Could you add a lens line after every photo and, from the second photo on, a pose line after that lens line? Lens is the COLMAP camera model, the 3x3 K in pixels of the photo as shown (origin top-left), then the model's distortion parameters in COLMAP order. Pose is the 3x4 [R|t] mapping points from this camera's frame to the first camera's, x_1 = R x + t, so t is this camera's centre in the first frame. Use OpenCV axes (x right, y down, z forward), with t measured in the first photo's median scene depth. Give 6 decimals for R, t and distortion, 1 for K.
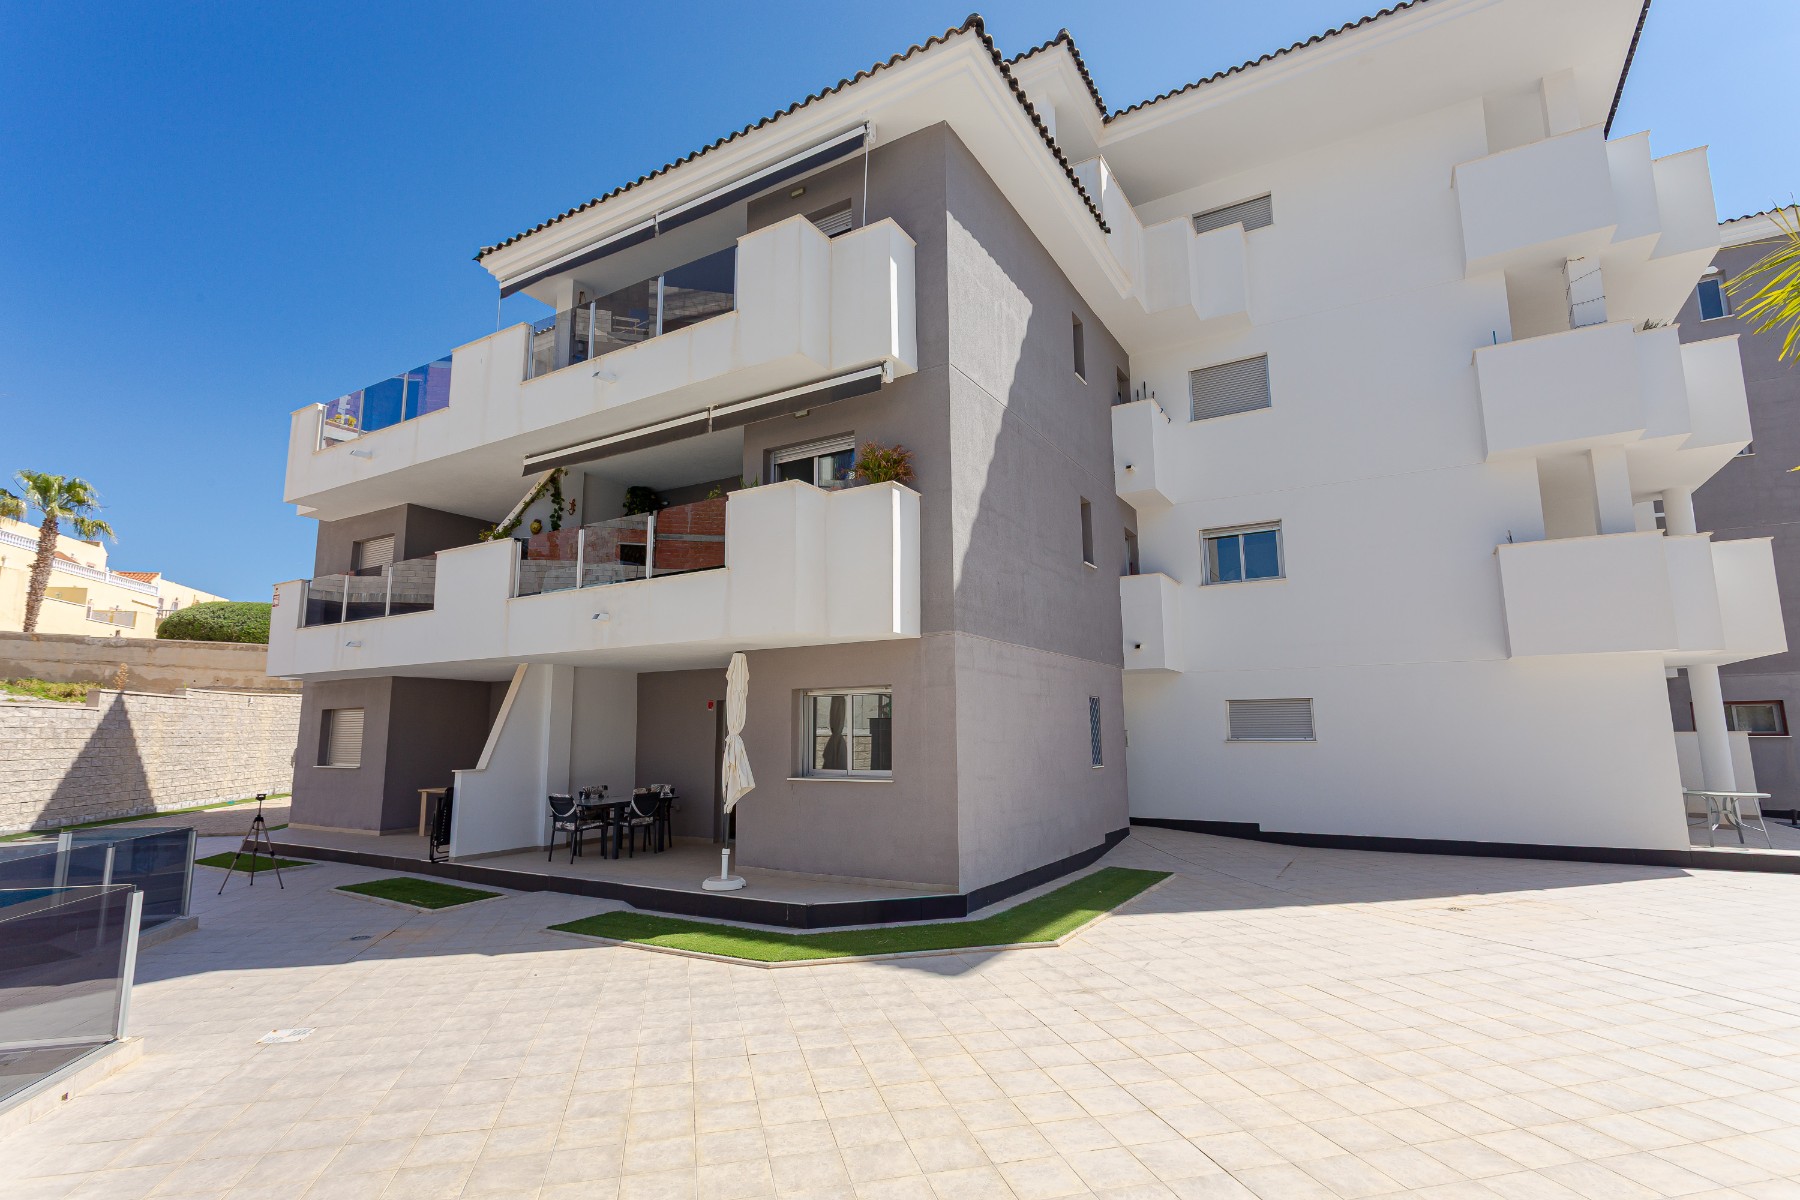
lens RADIAL K [[860.8, 0, 900.0], [0, 860.8, 600.0], [0, 0, 1]] dist [-0.000581, 0.000646]
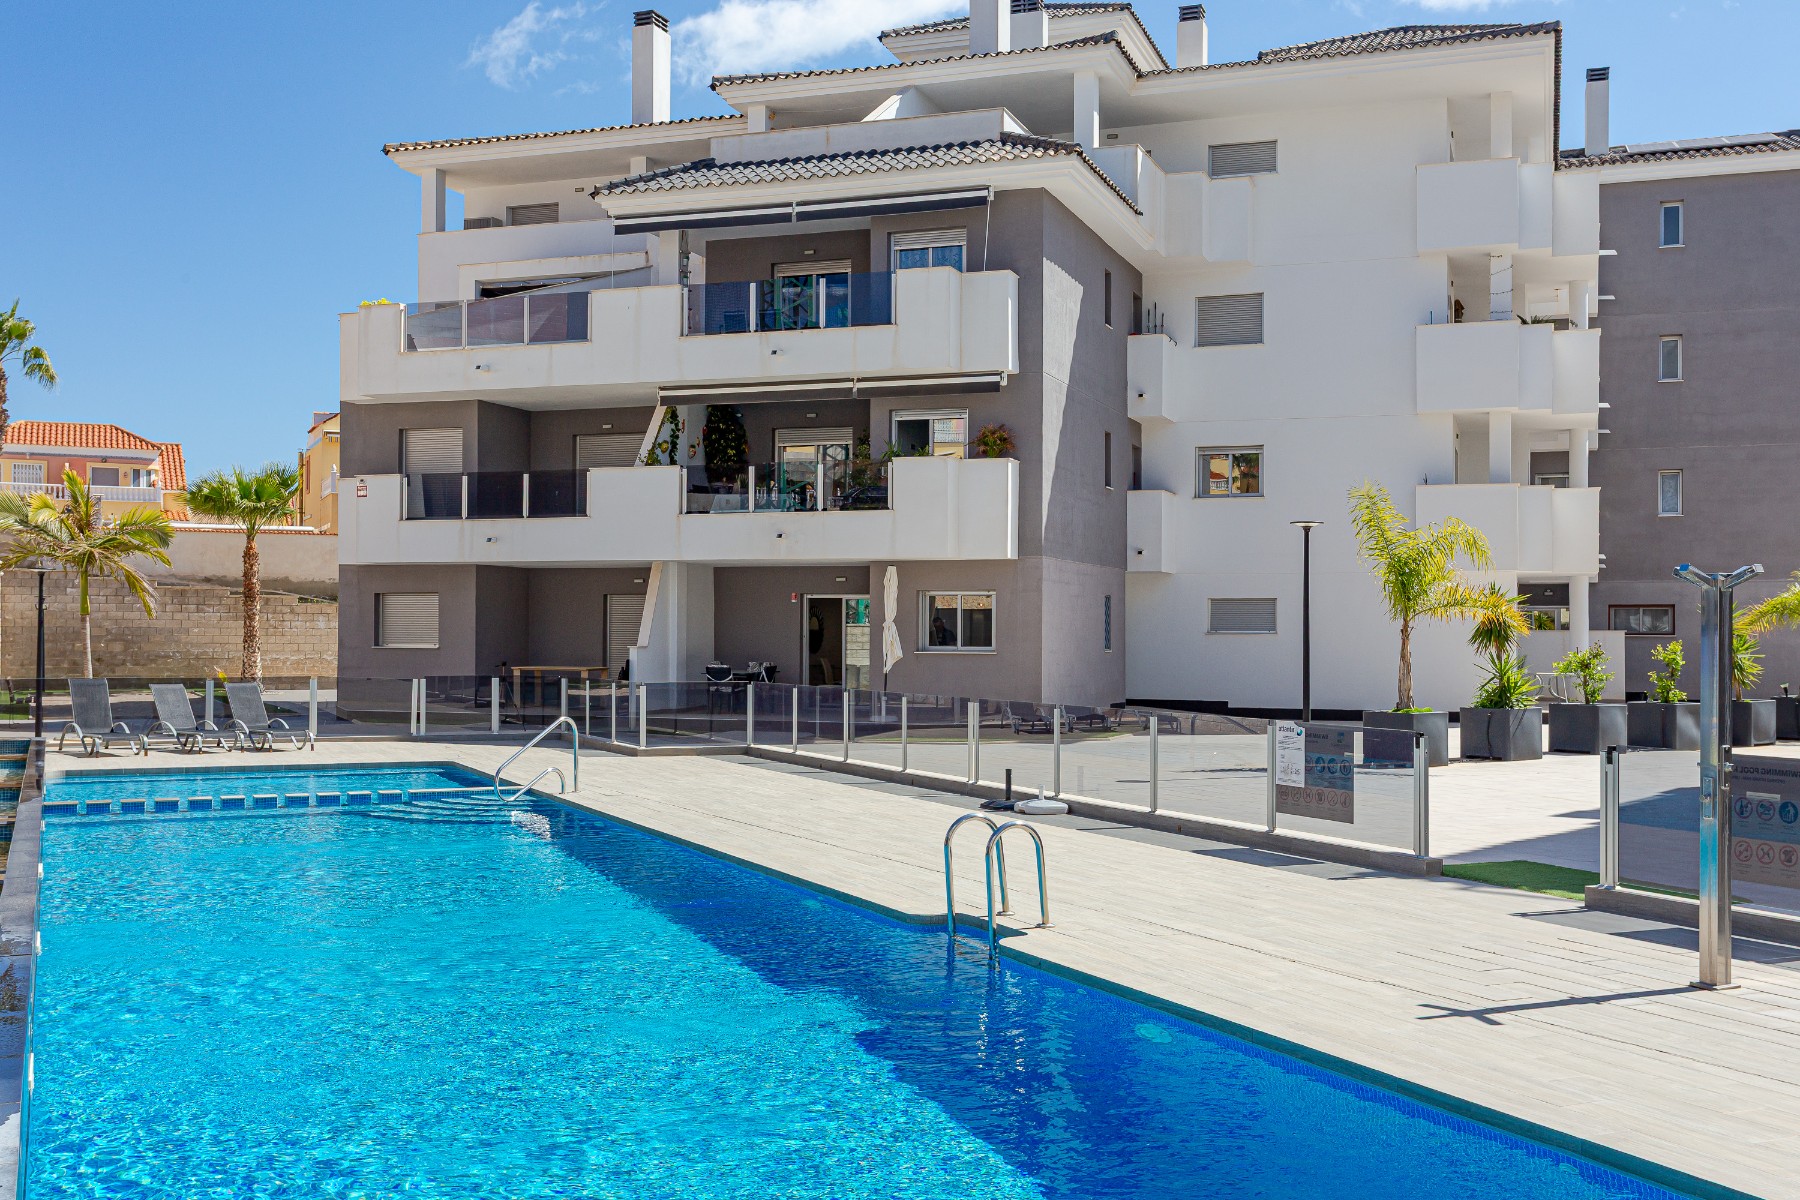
lens RADIAL K [[1729.8, 0, 893.0], [0, 1729.8, 603.2], [0, 0, 1]] dist [0.000705, -0.004033]
pose [[0.983453, 0.015452, 0.180502, -0.545335], [-0.040075, 0.990228, 0.133574, -0.203792], [-0.176674, -0.138598, 0.974462, -1.418514]]
